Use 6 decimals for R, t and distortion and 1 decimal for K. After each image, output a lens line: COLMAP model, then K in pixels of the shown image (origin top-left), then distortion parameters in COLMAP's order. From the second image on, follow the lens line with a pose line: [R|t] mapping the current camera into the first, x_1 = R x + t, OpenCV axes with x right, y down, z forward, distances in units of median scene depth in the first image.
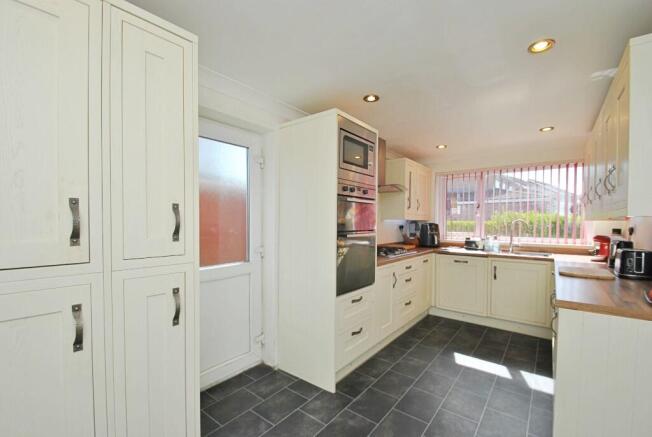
lens RADIAL K [[286.2, 0, 326.1], [0, 286.2, 229.1], [0, 0, 1]] dist [-0.000087, -0.000163]
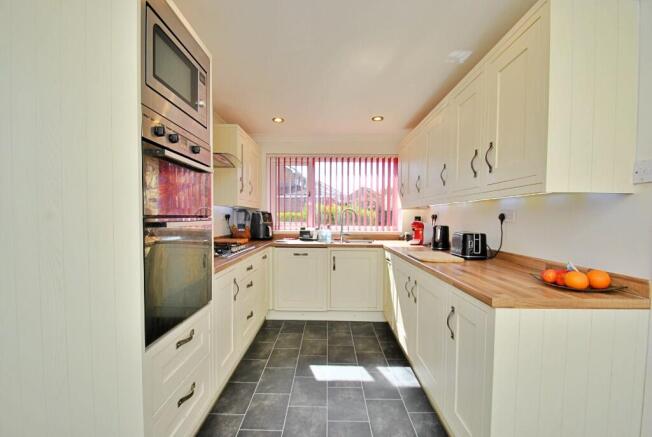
lens RADIAL K [[286.2, 0, 326.1], [0, 286.2, 229.1], [0, 0, 1]] dist [-0.000087, -0.000163]
pose [[0.791929, -0.025898, 0.610064, -0.007194], [0.012105, 0.999570, 0.026719, 0.012729], [-0.610493, -0.013775, 0.791902, 0.256372]]
